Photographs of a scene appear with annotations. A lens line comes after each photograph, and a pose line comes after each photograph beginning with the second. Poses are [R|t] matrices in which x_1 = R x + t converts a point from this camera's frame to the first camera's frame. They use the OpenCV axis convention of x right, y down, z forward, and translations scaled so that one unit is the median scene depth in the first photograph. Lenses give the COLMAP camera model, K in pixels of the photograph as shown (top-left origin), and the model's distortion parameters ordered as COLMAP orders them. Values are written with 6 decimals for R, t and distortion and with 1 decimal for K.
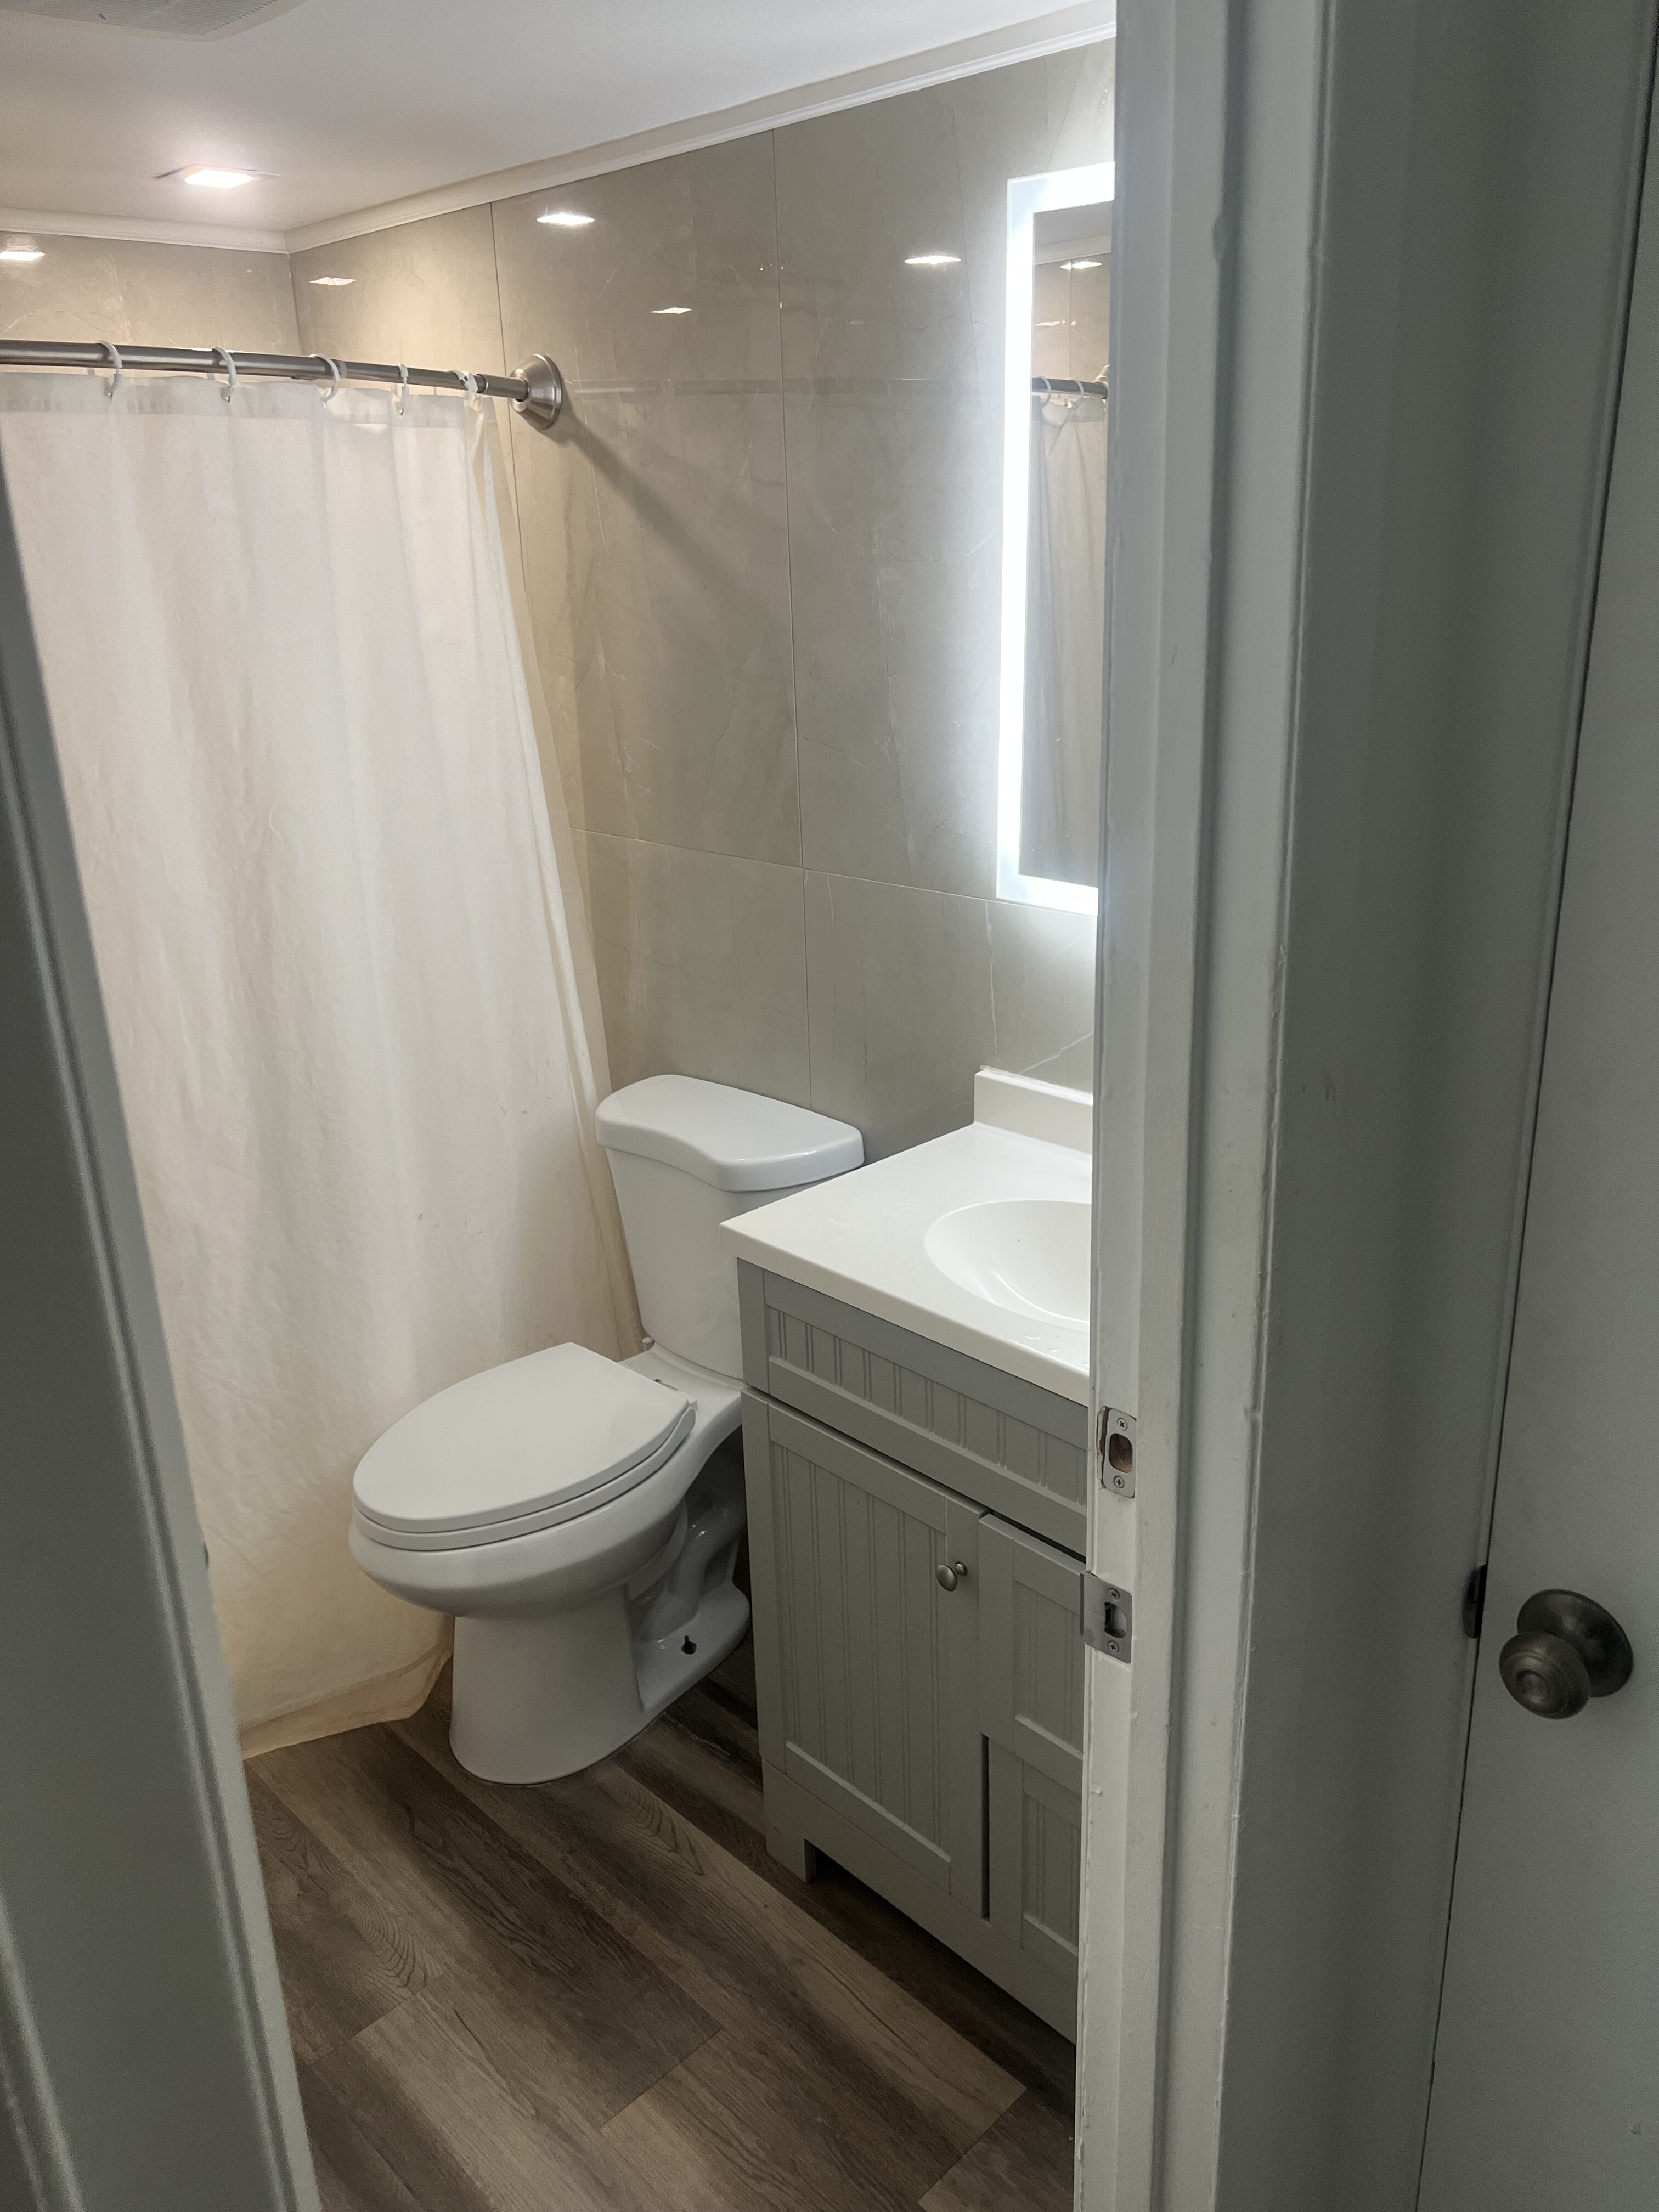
lens RADIAL K [[1685.1, 0, 829.2], [0, 1685.1, 1111.7], [0, 0, 1]] dist [0.052285, -0.059957]
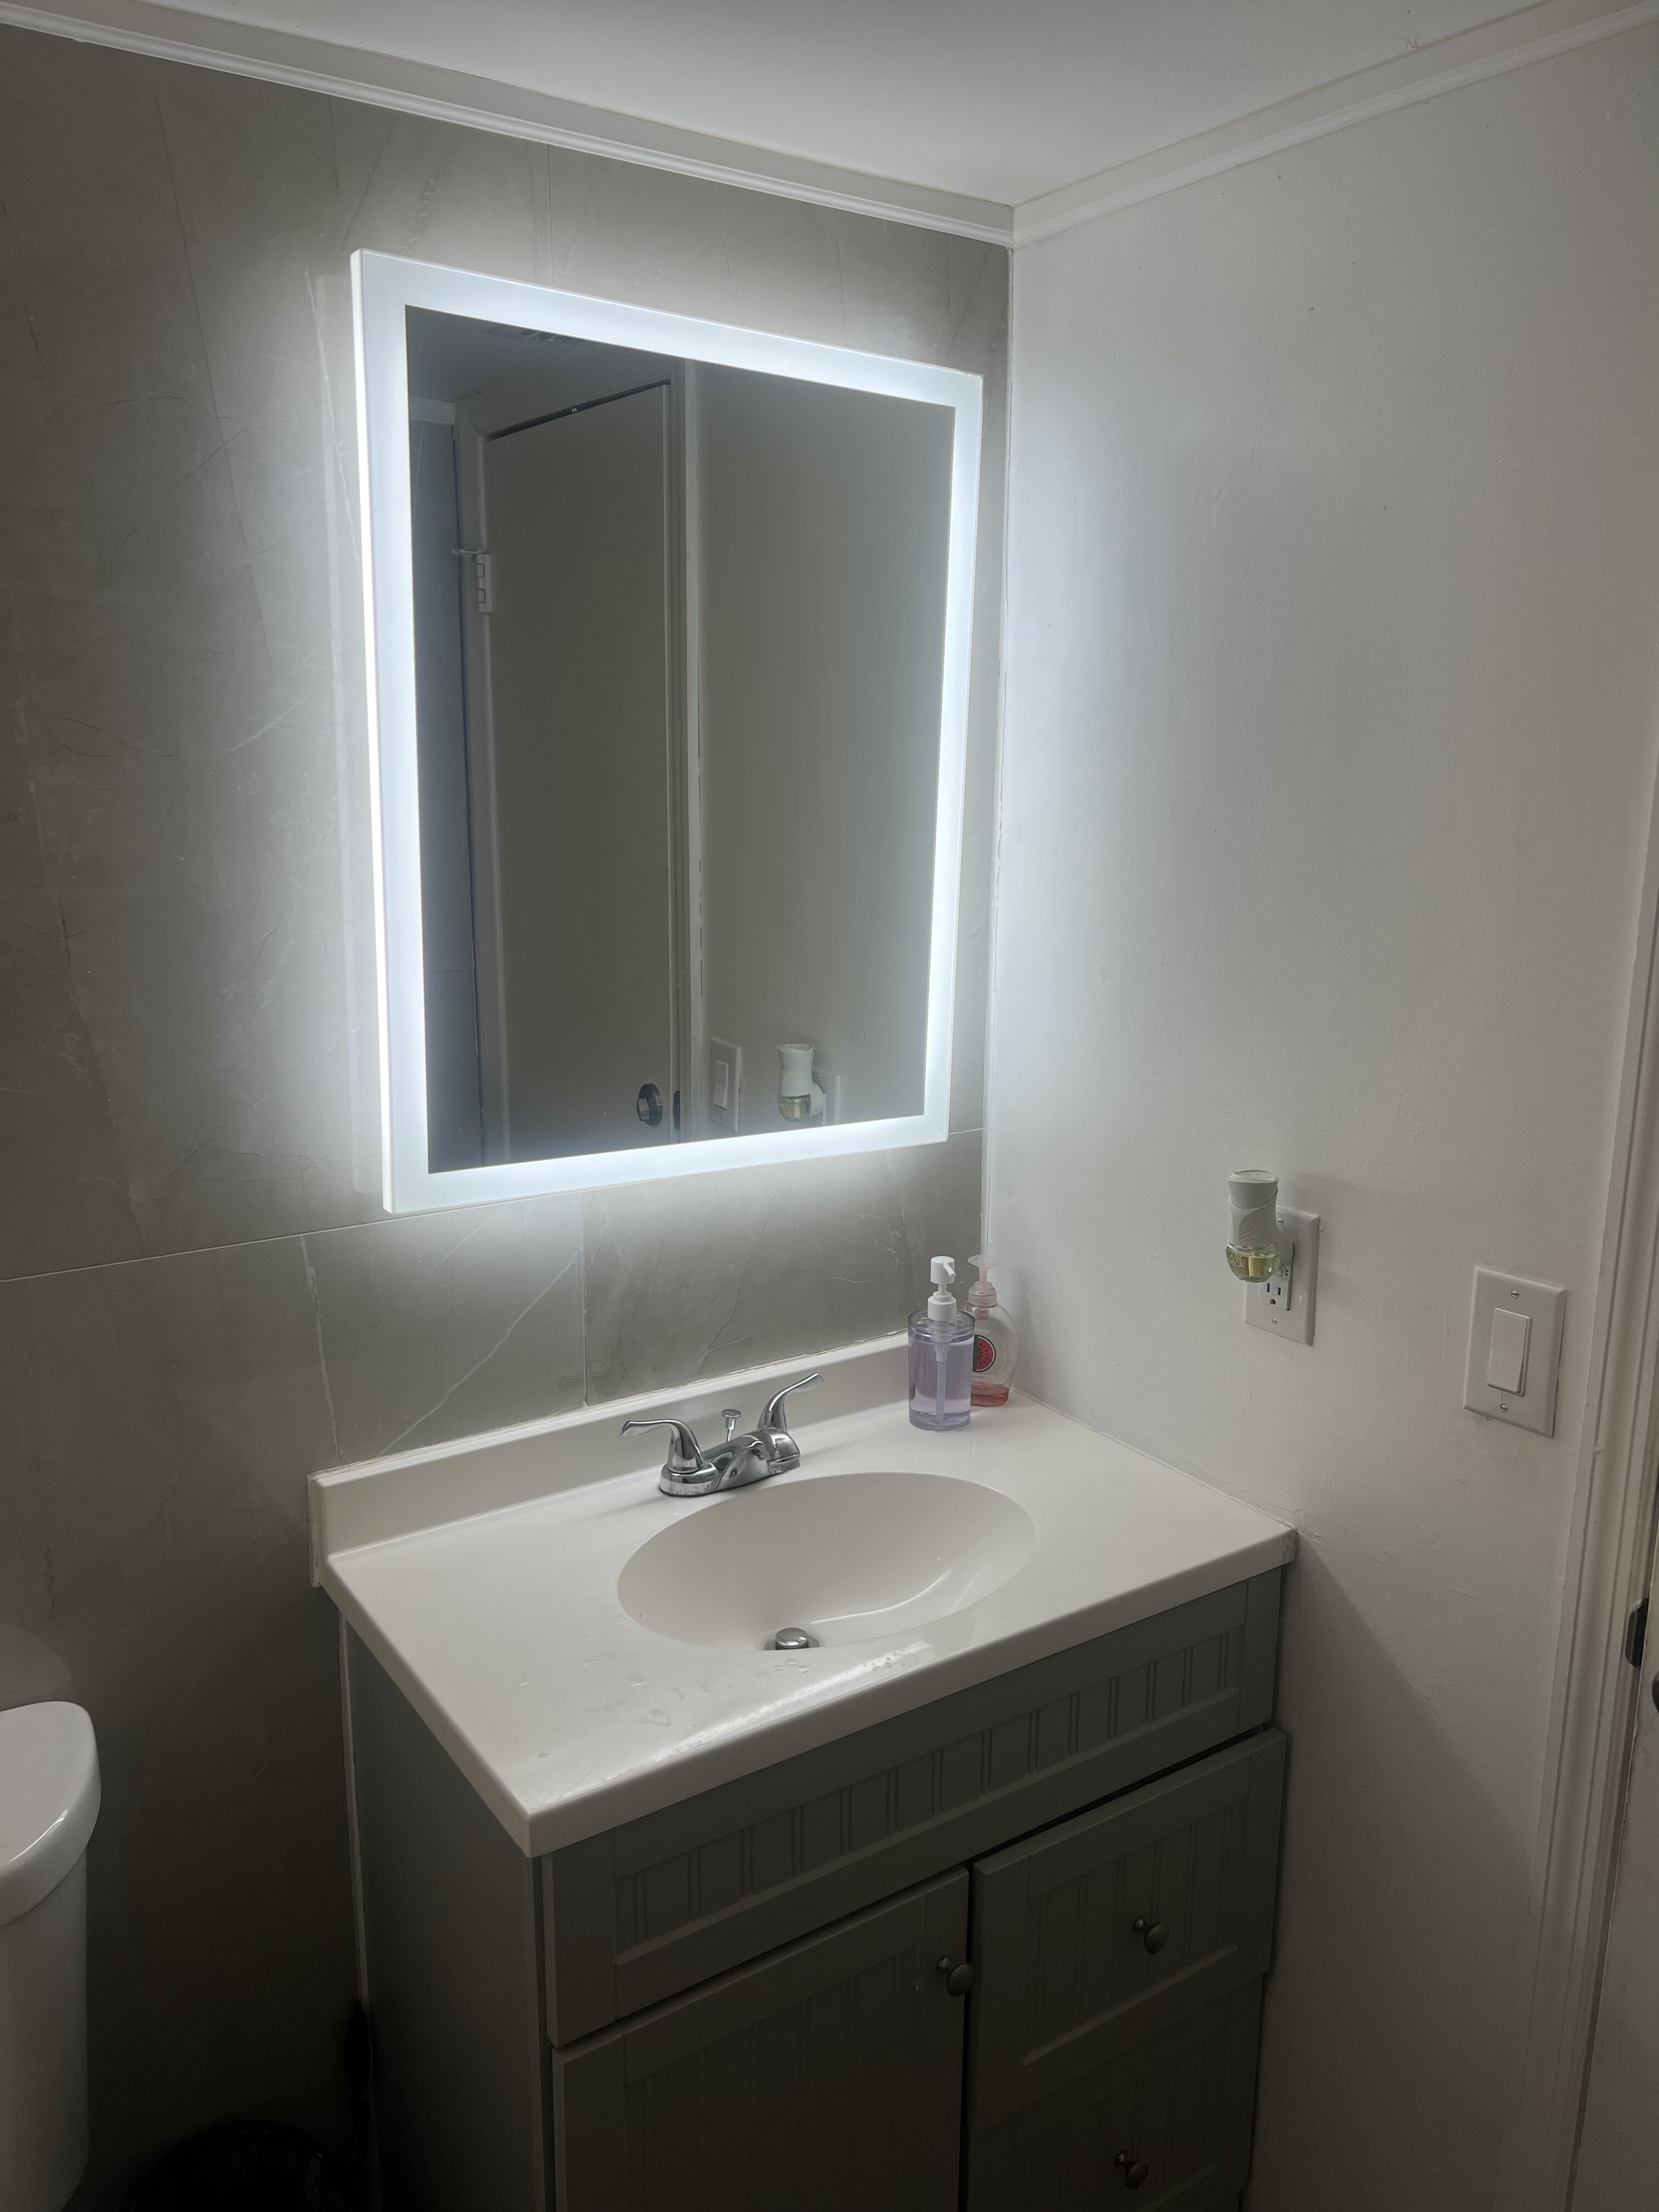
lens RADIAL K [[1685.1, 0, 832.7], [0, 1685.1, 1109.1], [0, 0, 1]] dist [0.052285, -0.059957]
pose [[0.146587, -0.174689, 0.973651, -0.535324], [0.304795, 0.944371, 0.123548, -0.191323], [-0.941070, 0.278653, 0.191677, 0.641720]]
